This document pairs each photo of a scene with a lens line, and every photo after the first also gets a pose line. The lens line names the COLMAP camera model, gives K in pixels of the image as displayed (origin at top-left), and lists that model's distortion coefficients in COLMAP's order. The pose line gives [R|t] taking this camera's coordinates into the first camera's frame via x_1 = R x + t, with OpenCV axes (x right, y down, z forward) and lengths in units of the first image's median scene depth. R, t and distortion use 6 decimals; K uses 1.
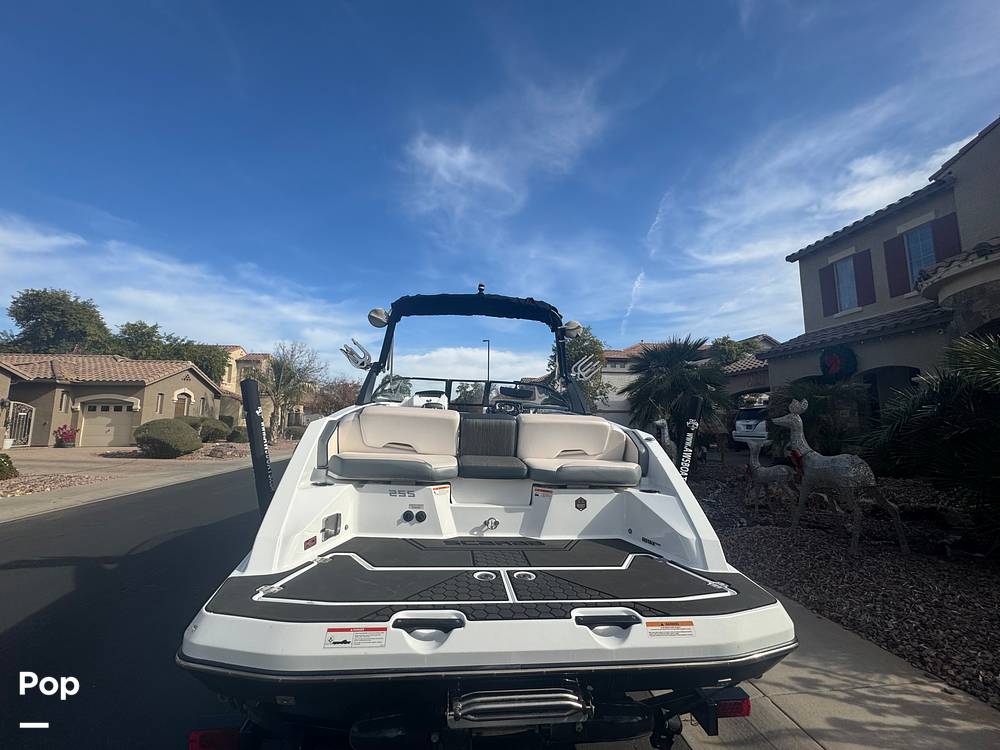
lens RADIAL K [[400.5, 0, 500.4], [0, 400.5, 371.3], [0, 0, 1]] dist [-0.005595, 0.000697]
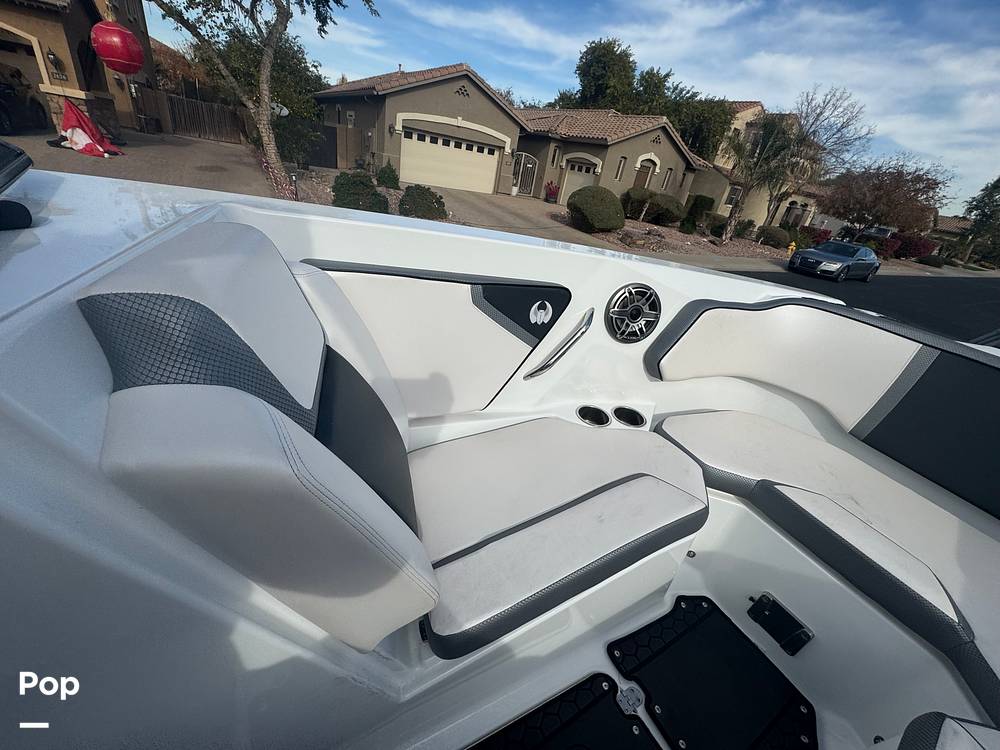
lens RADIAL K [[400.5, 0, 497.6], [0, 400.5, 369.9], [0, 0, 1]] dist [-0.005595, 0.000697]
pose [[0.400290, 0.487425, -0.776006, -0.033711], [-0.051928, 0.857513, 0.511835, 0.027182], [0.914916, -0.164586, 0.368565, 0.419098]]
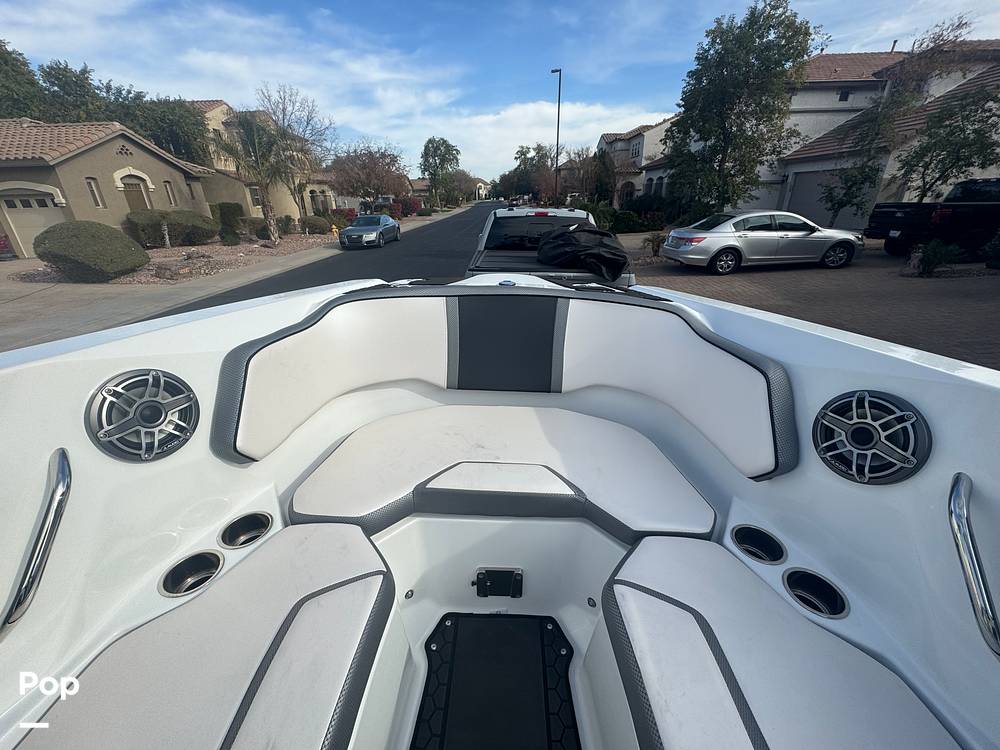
lens RADIAL K [[400.5, 0, 498.6], [0, 400.5, 373.9], [0, 0, 1]] dist [-0.005595, 0.000697]
pose [[0.988530, 0.040174, -0.145584, -0.037338], [0.040950, 0.856558, 0.514424, 0.027540], [0.145368, -0.514485, 0.845088, 0.438508]]
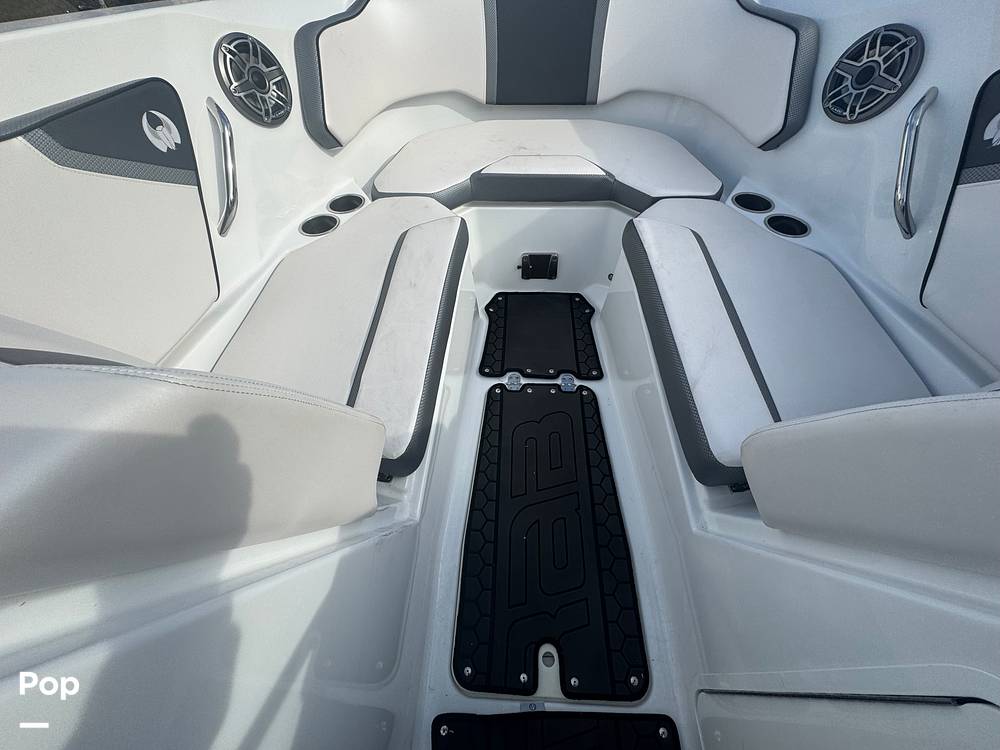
lens RADIAL K [[400.5, 0, 500.5], [0, 400.5, 372.6], [0, 0, 1]] dist [-0.005595, 0.000697]
pose [[0.984079, 0.086873, -0.155057, -0.038506], [0.082549, 0.549201, 0.831603, 0.032659], [0.157401, -0.831163, 0.533286, 0.410857]]
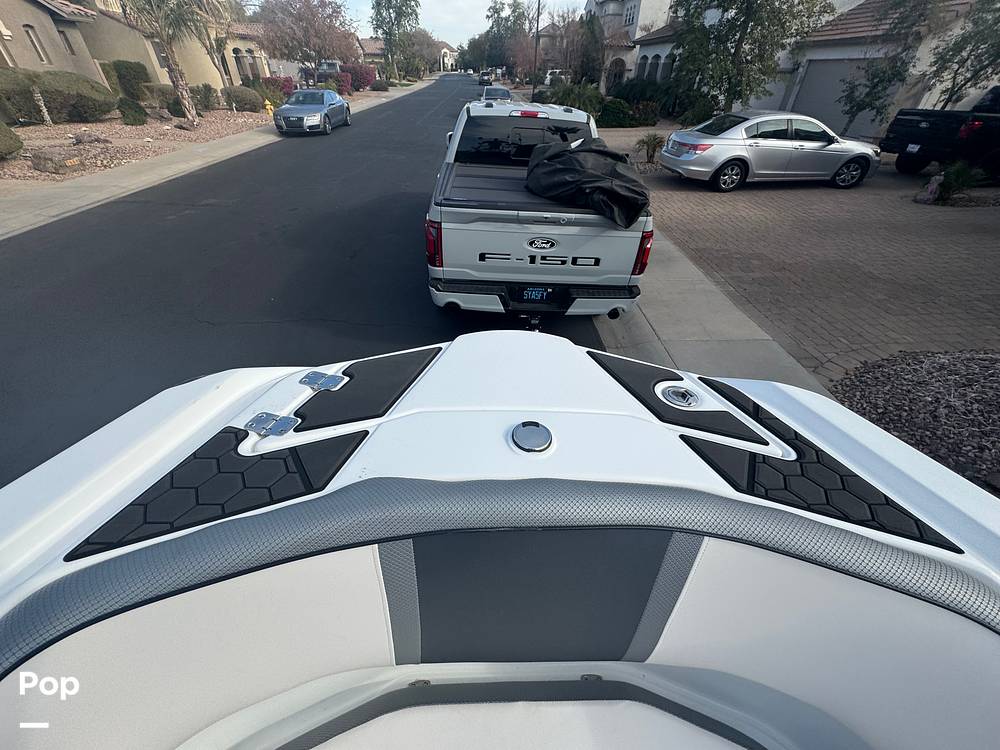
lens RADIAL K [[400.5, 0, 498.5], [0, 400.5, 374.7], [0, 0, 1]] dist [-0.005595, 0.000697]
pose [[0.995978, 0.070239, -0.055634, -0.050561], [-0.010919, 0.711407, 0.702695, 0.025884], [0.088935, -0.699261, 0.709312, 0.500730]]
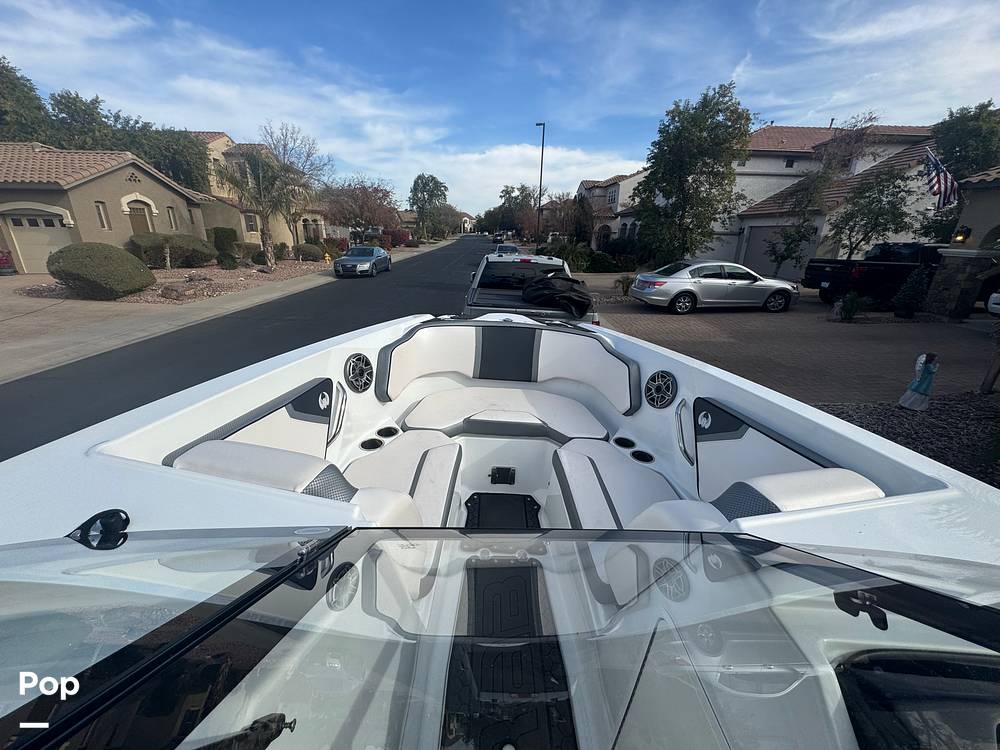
lens RADIAL K [[400.5, 0, 498.5], [0, 400.5, 373.5], [0, 0, 1]] dist [-0.005595, 0.000697]
pose [[0.993411, 0.057413, -0.099189, -0.036105], [-0.006604, 0.892713, 0.450577, 0.004728], [0.114417, -0.446953, 0.887210, 0.376850]]
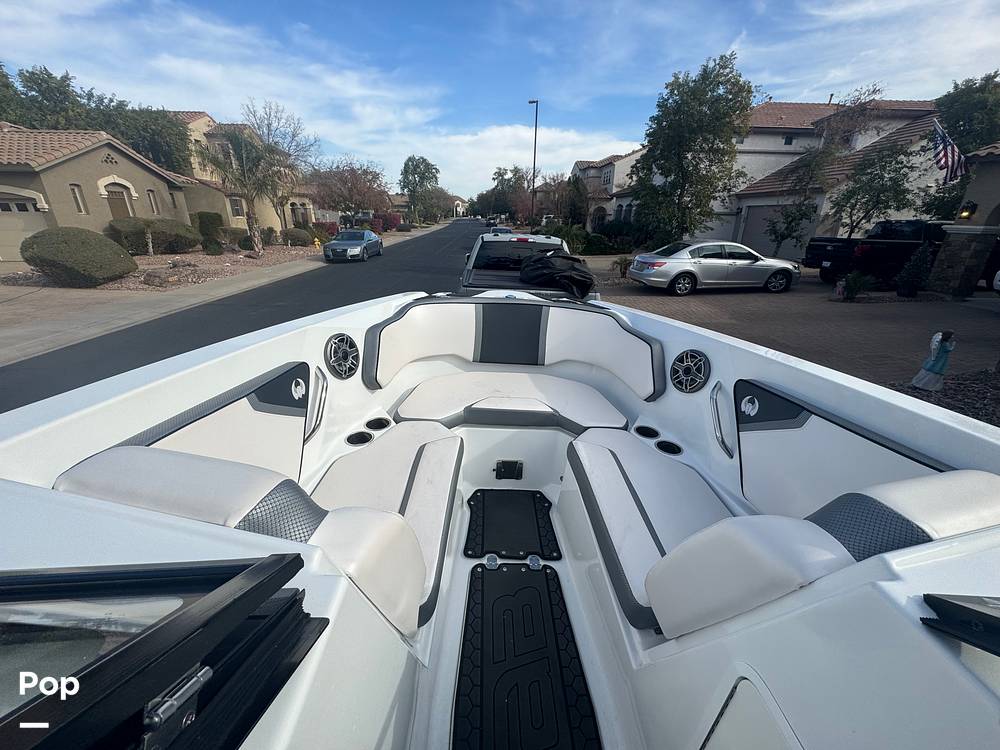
lens RADIAL K [[400.5, 0, 499.0], [0, 400.5, 373.6], [0, 0, 1]] dist [-0.005595, 0.000697]
pose [[0.995343, 0.047455, -0.083910, -0.040154], [-0.001145, 0.876199, 0.481947, 0.012341], [0.096393, -0.479607, 0.872173, 0.389274]]
